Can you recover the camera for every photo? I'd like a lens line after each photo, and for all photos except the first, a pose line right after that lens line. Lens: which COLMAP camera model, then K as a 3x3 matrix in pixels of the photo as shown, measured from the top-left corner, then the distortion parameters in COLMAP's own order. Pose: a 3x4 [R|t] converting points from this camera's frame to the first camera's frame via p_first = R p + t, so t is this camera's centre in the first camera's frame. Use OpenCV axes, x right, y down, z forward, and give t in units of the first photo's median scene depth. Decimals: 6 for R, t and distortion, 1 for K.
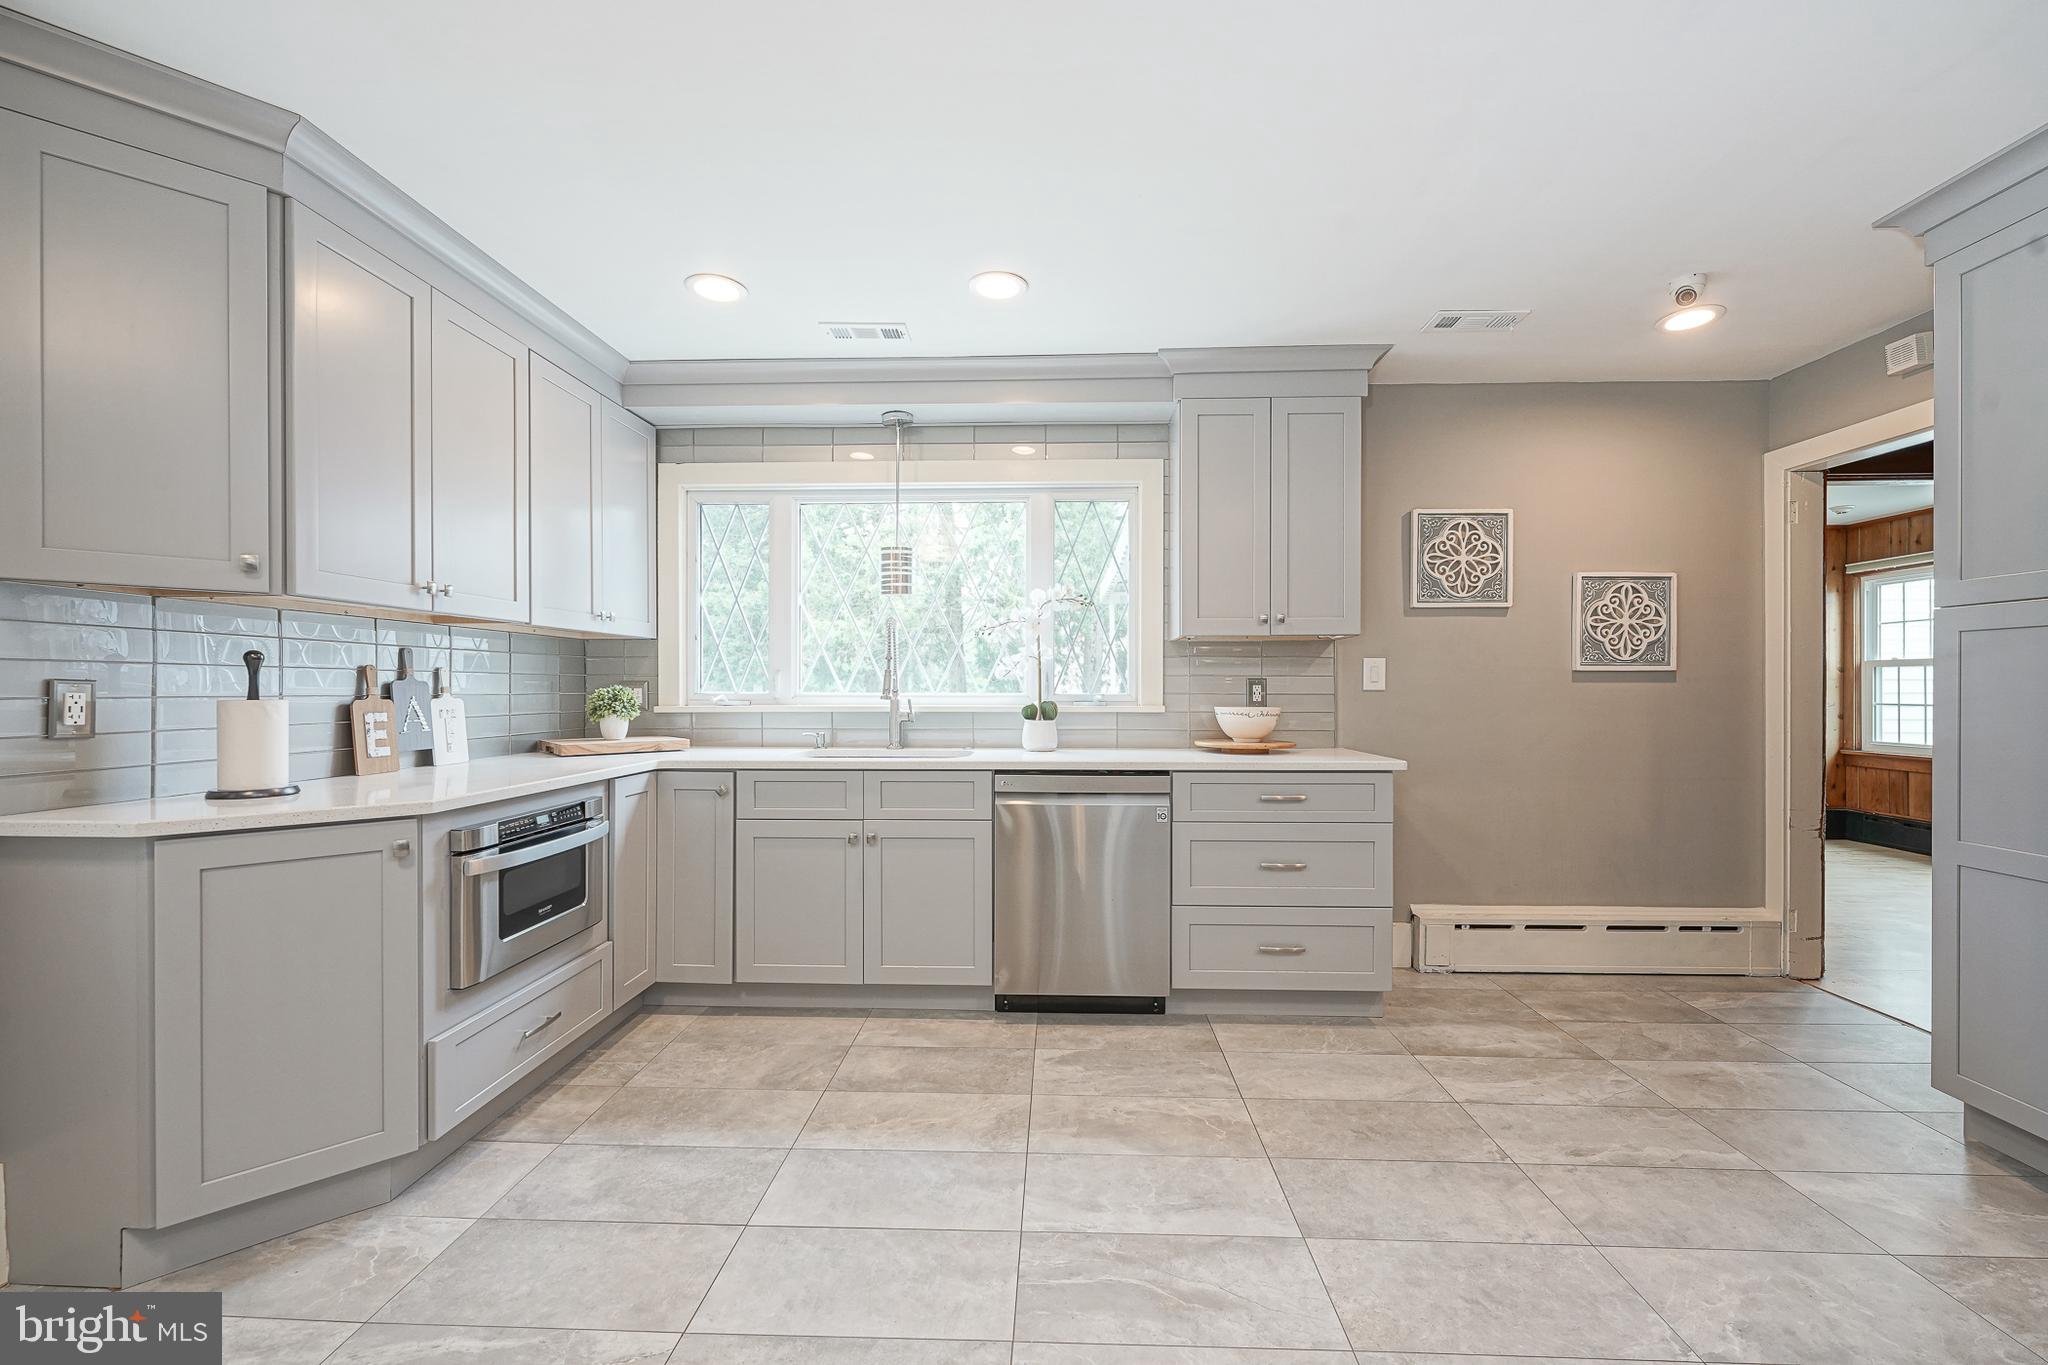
lens RADIAL K [[828.8, 0, 1029.9], [0, 828.8, 681.2], [0, 0, 1]] dist [-0.003842, 0.000969]
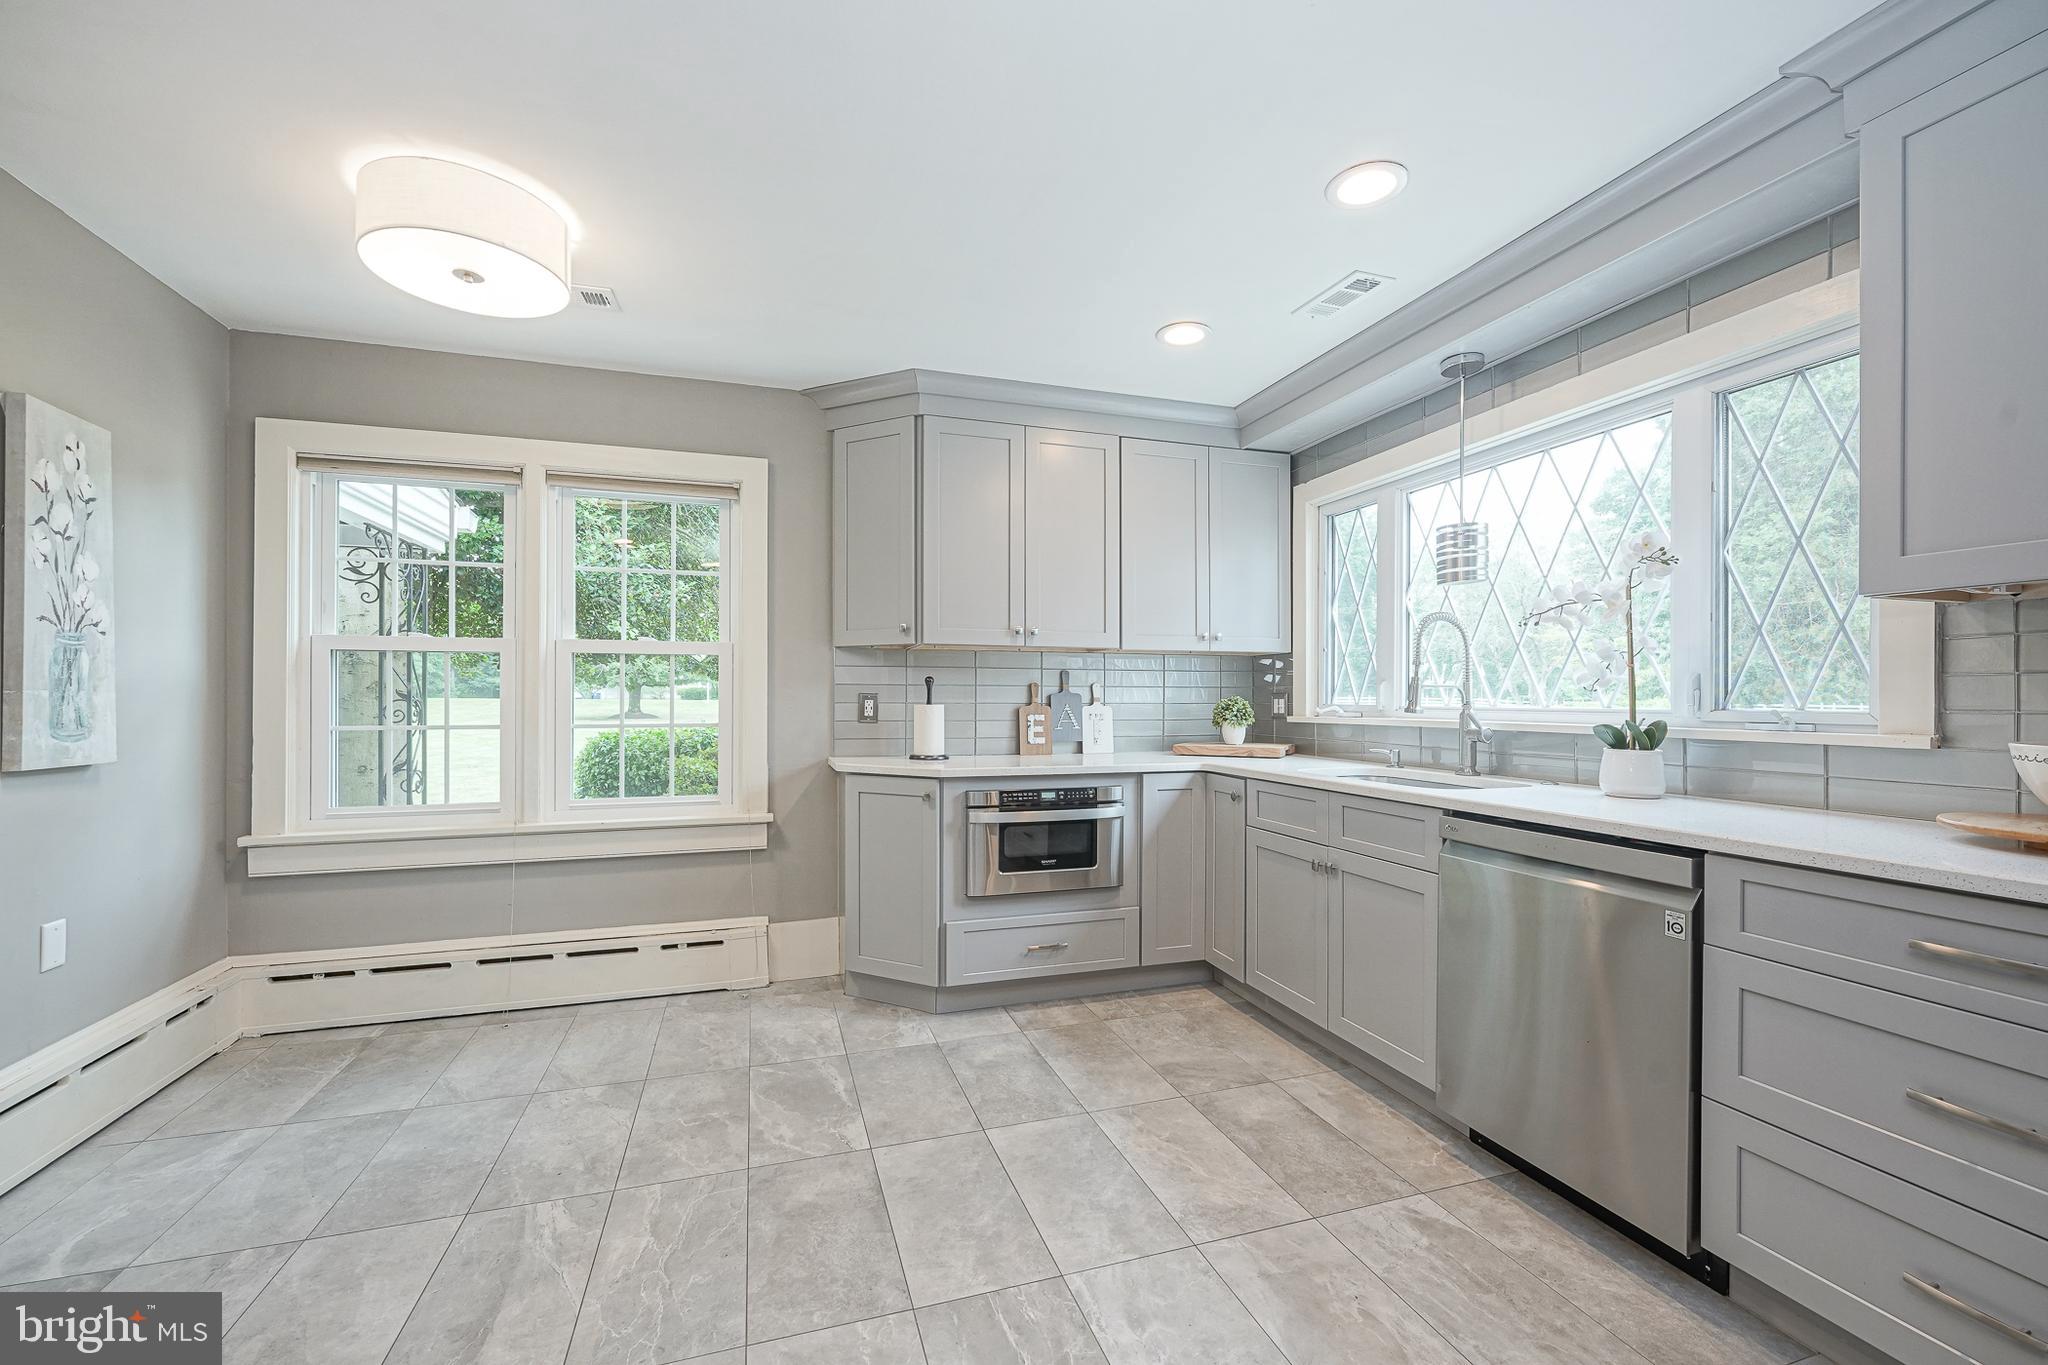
lens RADIAL K [[828.8, 0, 1030.6], [0, 828.8, 689.4], [0, 0, 1]] dist [-0.003842, 0.000969]
pose [[0.352955, -0.007315, -0.935612, 0.594986], [0.006503, 0.999964, -0.005364, 0.000540], [0.935618, -0.004191, 0.352990, 0.437398]]
